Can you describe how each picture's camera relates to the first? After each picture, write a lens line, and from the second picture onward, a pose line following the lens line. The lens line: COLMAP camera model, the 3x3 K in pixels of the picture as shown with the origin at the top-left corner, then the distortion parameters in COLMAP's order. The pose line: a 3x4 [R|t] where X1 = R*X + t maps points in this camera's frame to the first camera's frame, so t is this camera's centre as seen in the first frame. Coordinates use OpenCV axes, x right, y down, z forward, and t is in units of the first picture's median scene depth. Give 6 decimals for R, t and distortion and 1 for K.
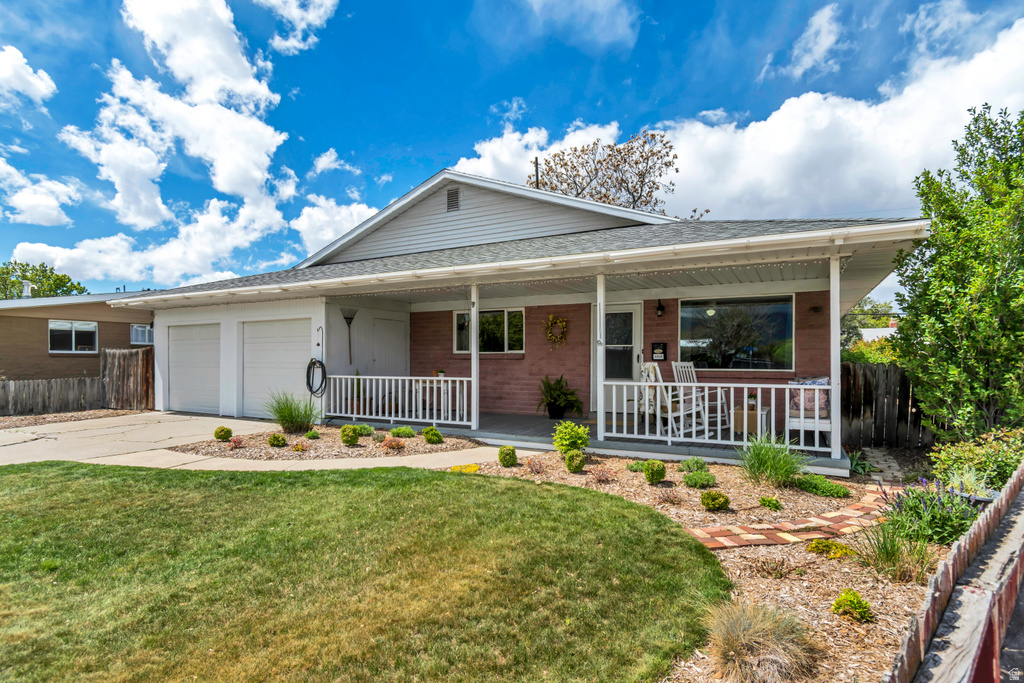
lens RADIAL K [[514.6, 0, 513.8], [0, 514.6, 352.7], [0, 0, 1]] dist [0.005868, 0.000273]
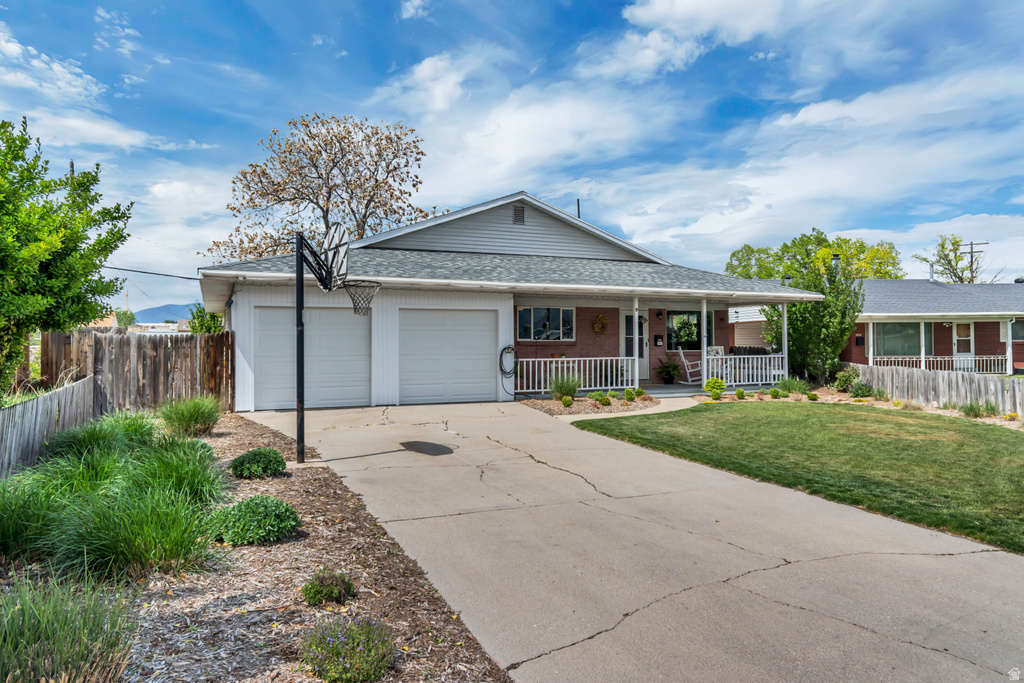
lens RADIAL K [[665.7, 0, 510.3], [0, 665.7, 342.1], [0, 0, 1]] dist [-0.002056, -0.000191]
pose [[0.614392, 0.001588, 0.788999, -1.587537], [-0.005374, 0.999983, 0.002172, 0.000904], [-0.788982, -0.005575, 0.614390, 0.057428]]
